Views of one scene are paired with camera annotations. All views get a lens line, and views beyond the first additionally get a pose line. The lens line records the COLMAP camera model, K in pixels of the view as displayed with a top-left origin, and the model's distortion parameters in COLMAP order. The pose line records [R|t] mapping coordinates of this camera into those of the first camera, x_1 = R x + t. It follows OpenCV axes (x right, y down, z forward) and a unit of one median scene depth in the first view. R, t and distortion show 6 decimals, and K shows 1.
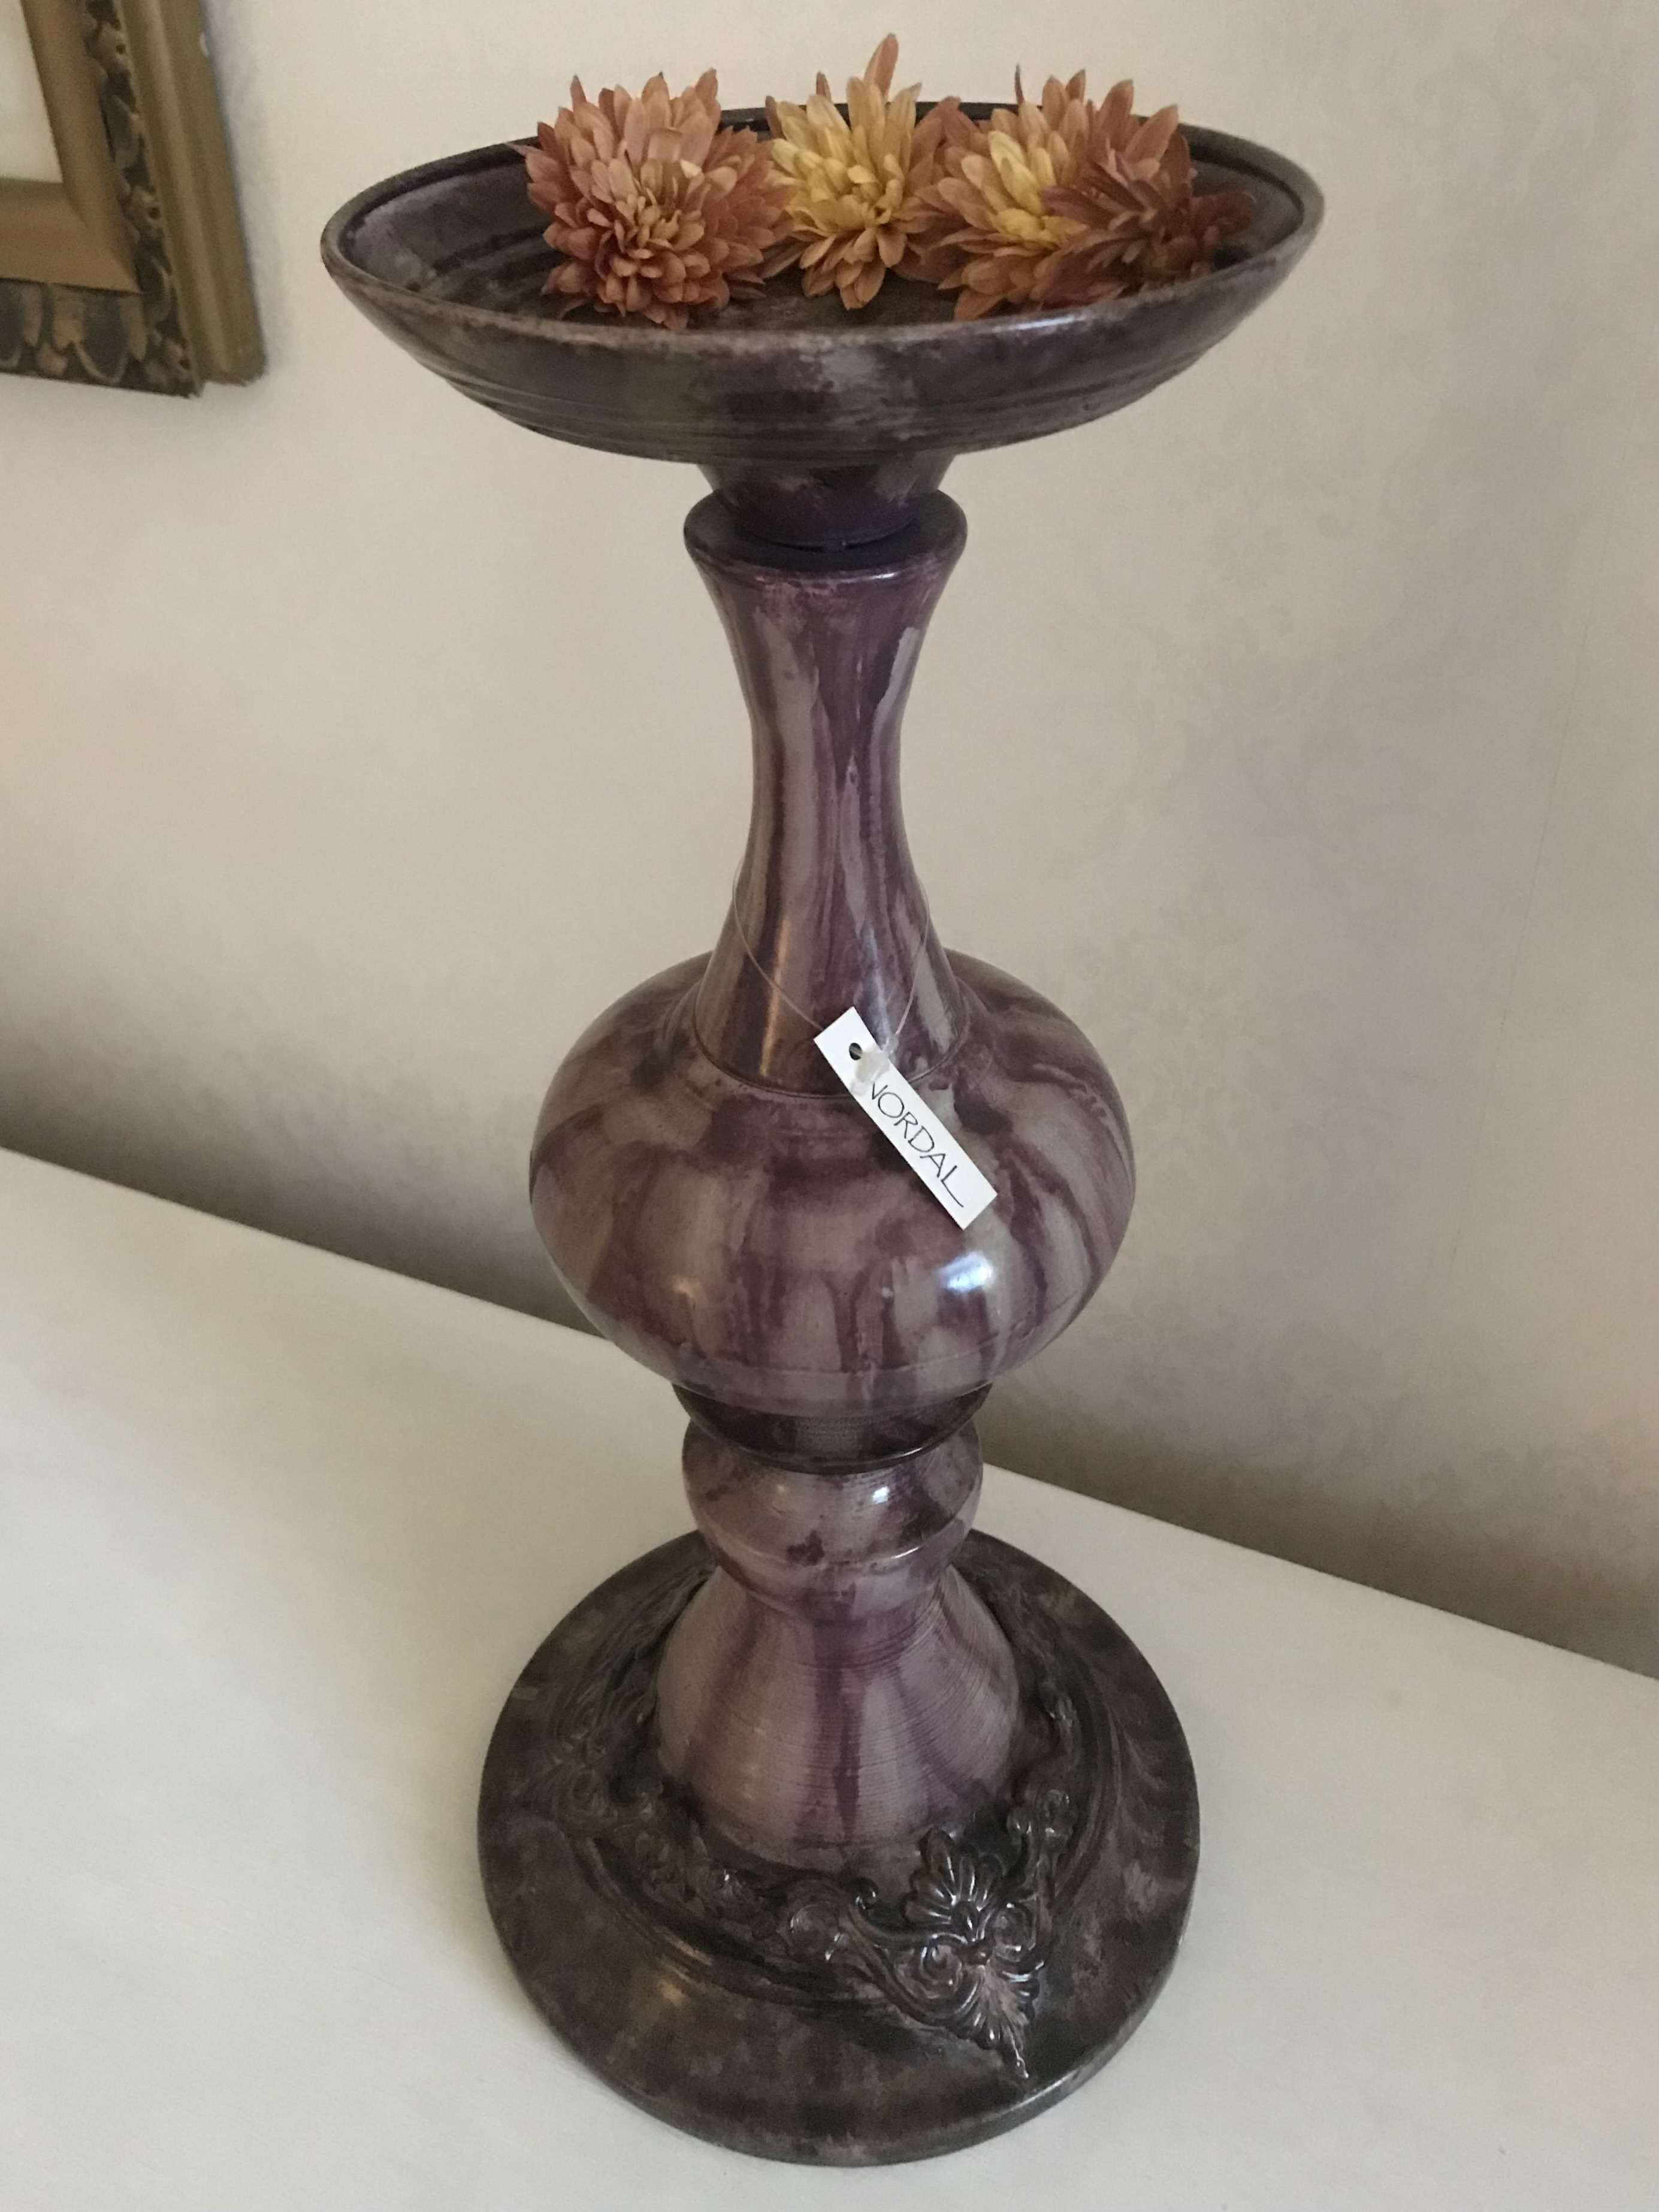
lens RADIAL K [[1807.5, 0, 829.6], [0, 1807.5, 1067.4], [0, 0, 1]] dist [0.005310, -0.235050]
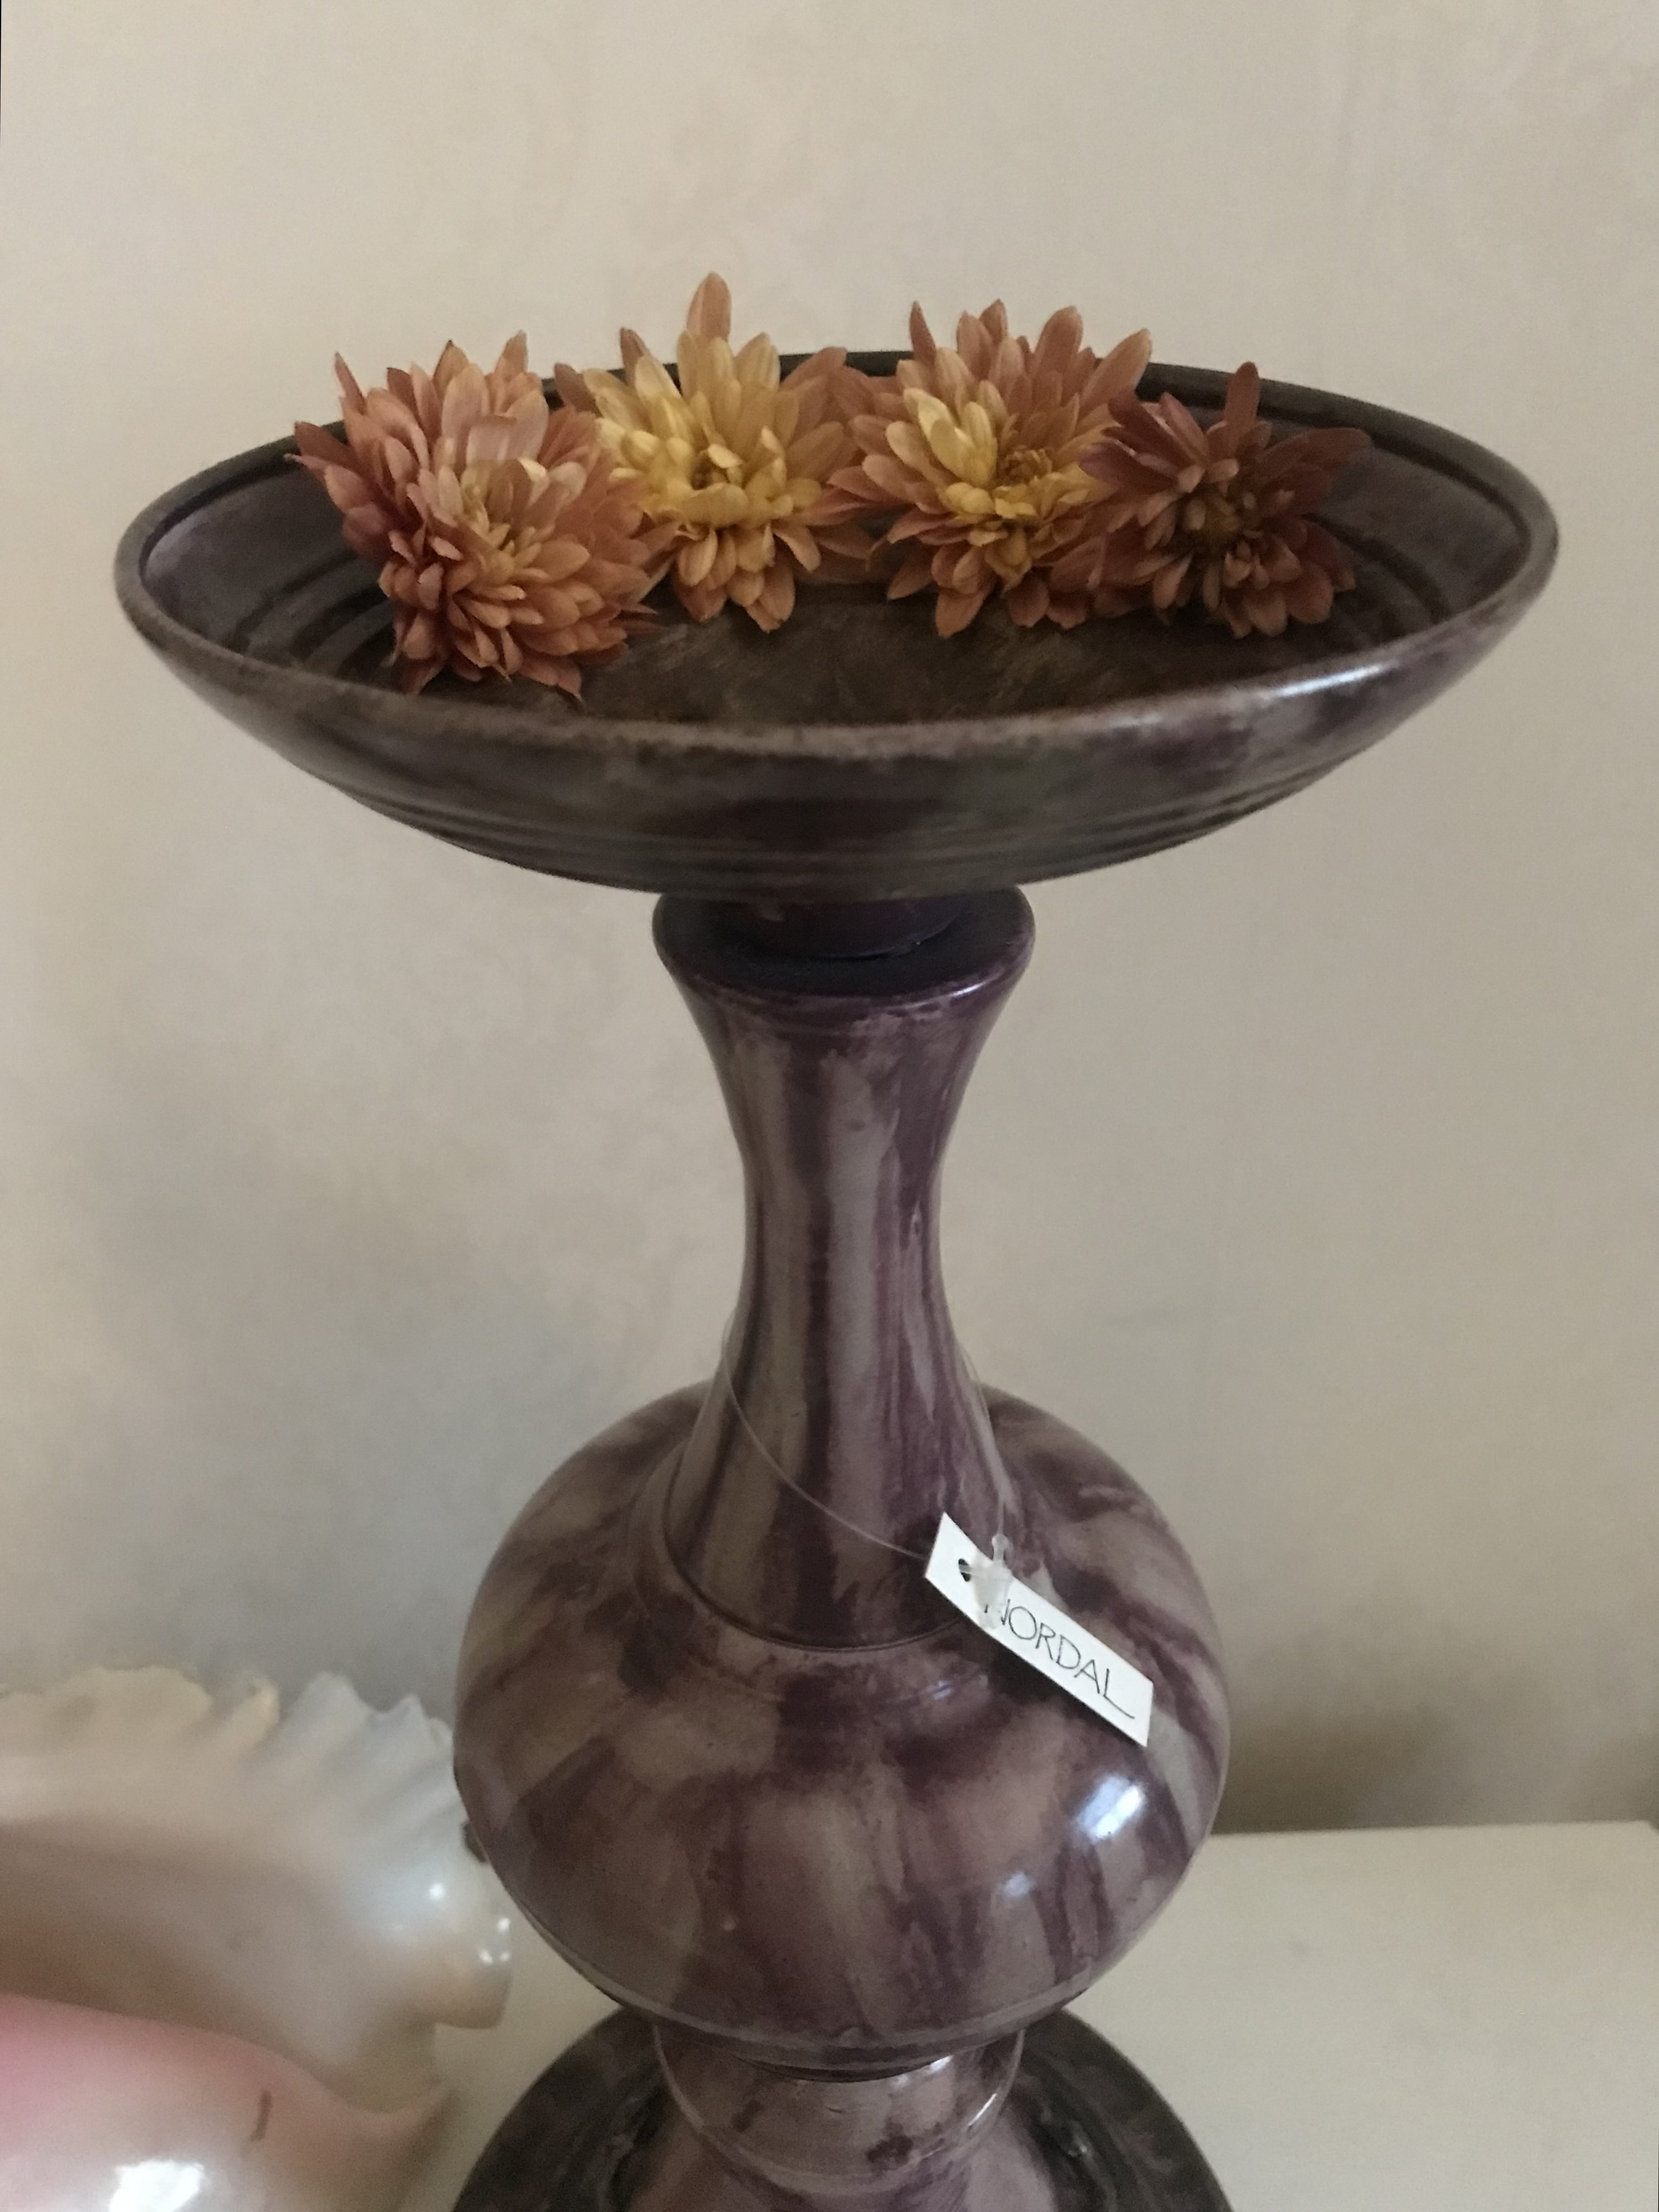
lens RADIAL K [[1807.4, 0, 829.6], [0, 1807.4, 1067.4], [0, 0, 1]] dist [0.005310, -0.235050]
pose [[0.897826, -0.216107, 0.383674, -0.298093], [0.258293, 0.964115, -0.061380, -0.190945], [-0.356641, 0.154209, 0.921426, 0.315259]]
